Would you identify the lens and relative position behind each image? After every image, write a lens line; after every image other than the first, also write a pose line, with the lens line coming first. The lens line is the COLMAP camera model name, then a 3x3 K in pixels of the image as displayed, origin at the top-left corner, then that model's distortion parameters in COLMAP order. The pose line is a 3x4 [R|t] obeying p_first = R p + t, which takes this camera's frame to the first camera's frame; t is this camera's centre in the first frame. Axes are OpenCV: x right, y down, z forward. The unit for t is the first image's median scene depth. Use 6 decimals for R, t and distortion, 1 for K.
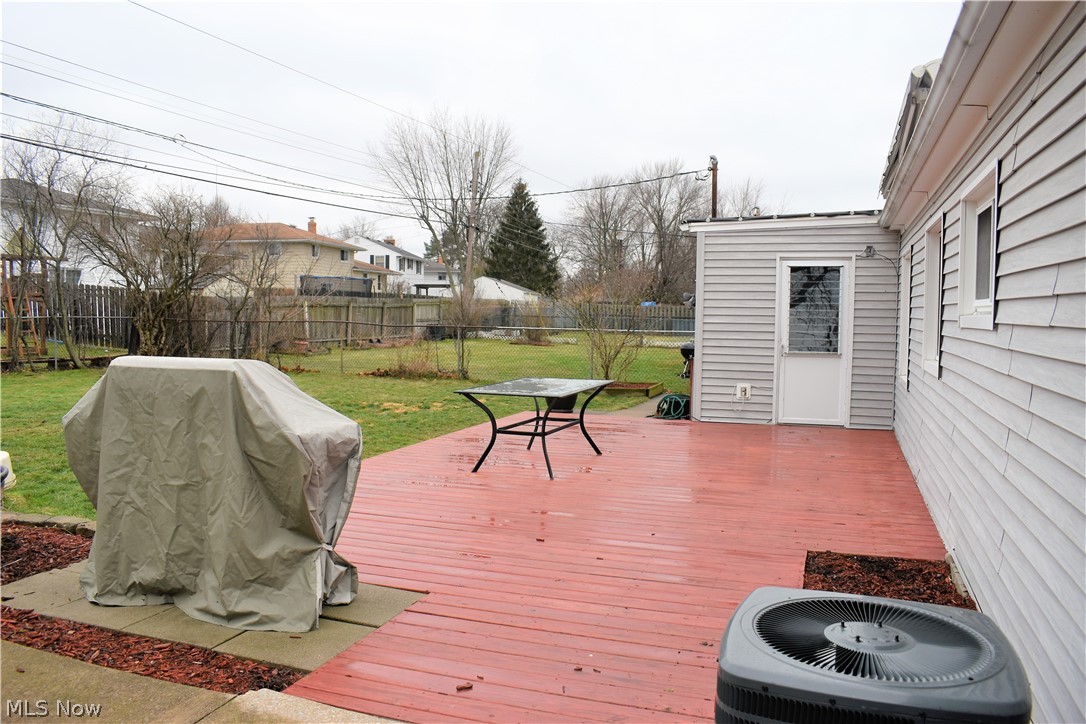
lens RADIAL K [[853.8, 0, 543.6], [0, 853.8, 359.8], [0, 0, 1]] dist [-0.070162, 0.002260]
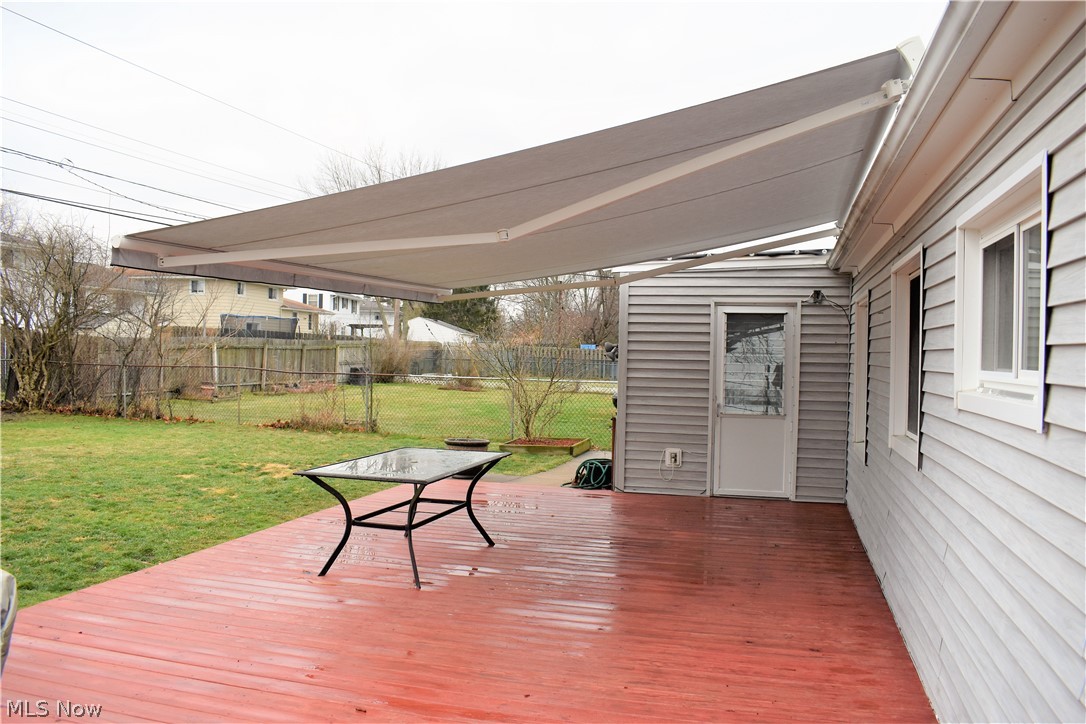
lens RADIAL K [[853.8, 0, 542.1], [0, 853.8, 362.4], [0, 0, 1]] dist [-0.070162, 0.002260]
pose [[0.998014, 0.007202, 0.062587, 0.034038], [-0.004424, 0.999004, -0.044403, -0.014207], [-0.062844, 0.044038, 0.997051, 0.103167]]
